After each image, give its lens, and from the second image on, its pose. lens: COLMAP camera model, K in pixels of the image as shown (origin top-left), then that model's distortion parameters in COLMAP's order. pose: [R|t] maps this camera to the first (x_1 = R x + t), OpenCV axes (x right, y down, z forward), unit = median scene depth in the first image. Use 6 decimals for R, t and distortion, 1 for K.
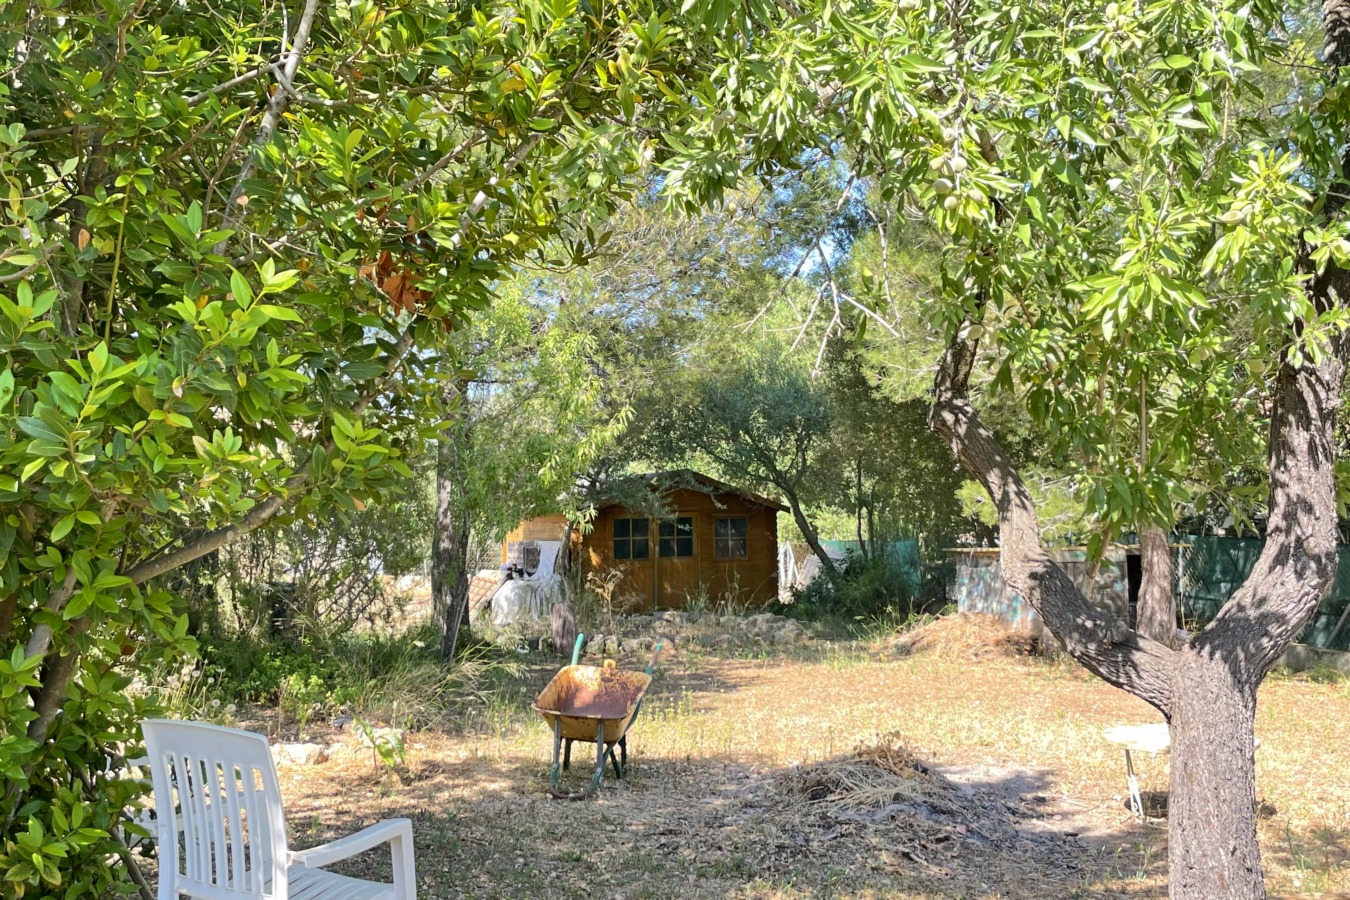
lens RADIAL K [[1410.2, 0, 675.0], [0, 1410.2, 450.0], [0, 0, 1]] dist [-0.001135, -0.007040]
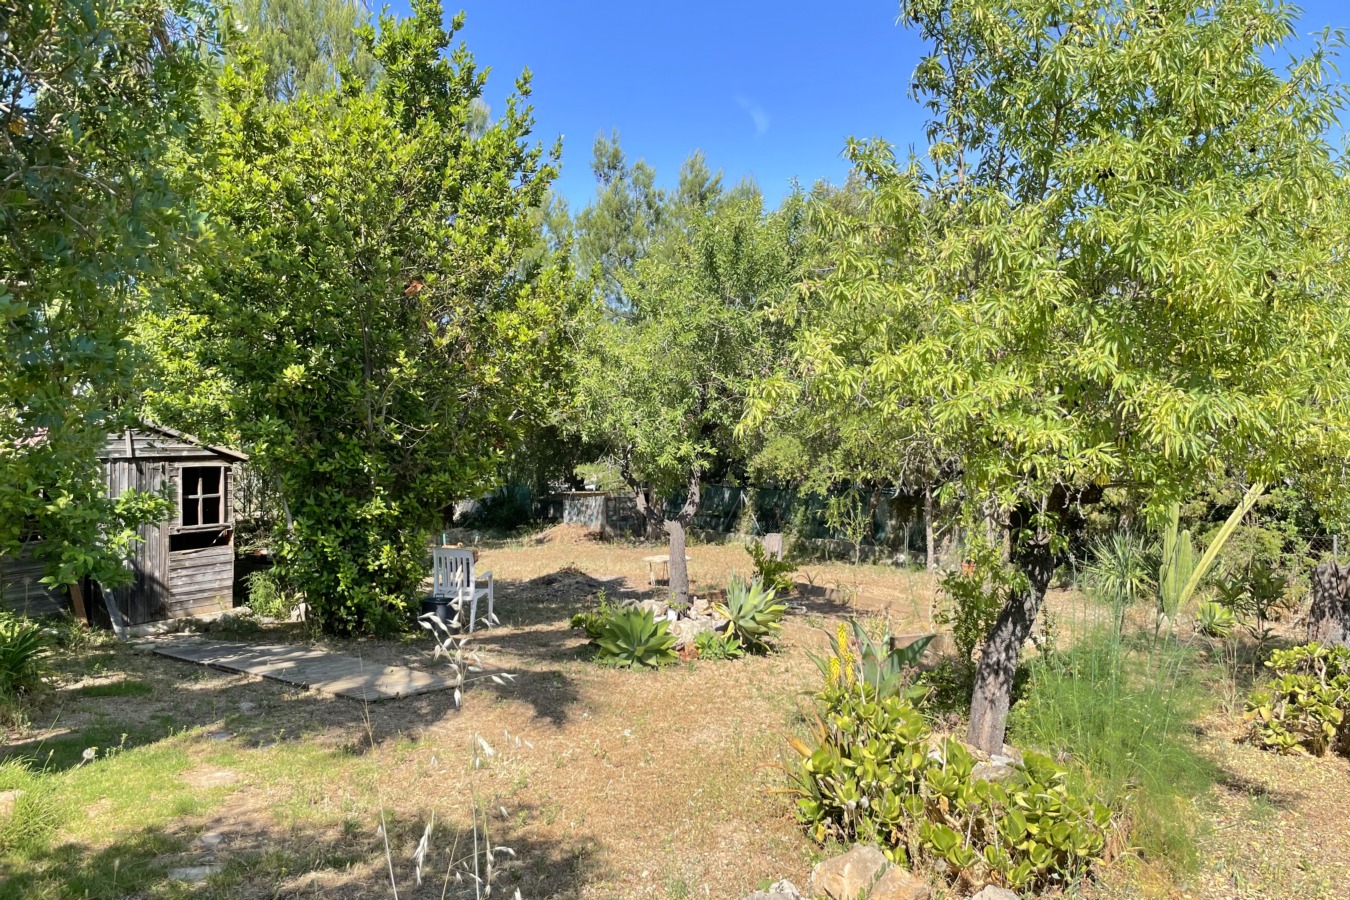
lens RADIAL K [[1007.4, 0, 675.0], [0, 1007.4, 450.0], [0, 0, 1]] dist [0.000288, -0.000015]
pose [[0.934606, -0.013133, 0.355443, -0.200034], [0.000174, 0.999335, 0.036465, -0.053968], [-0.355686, -0.034019, 0.933986, -0.519060]]
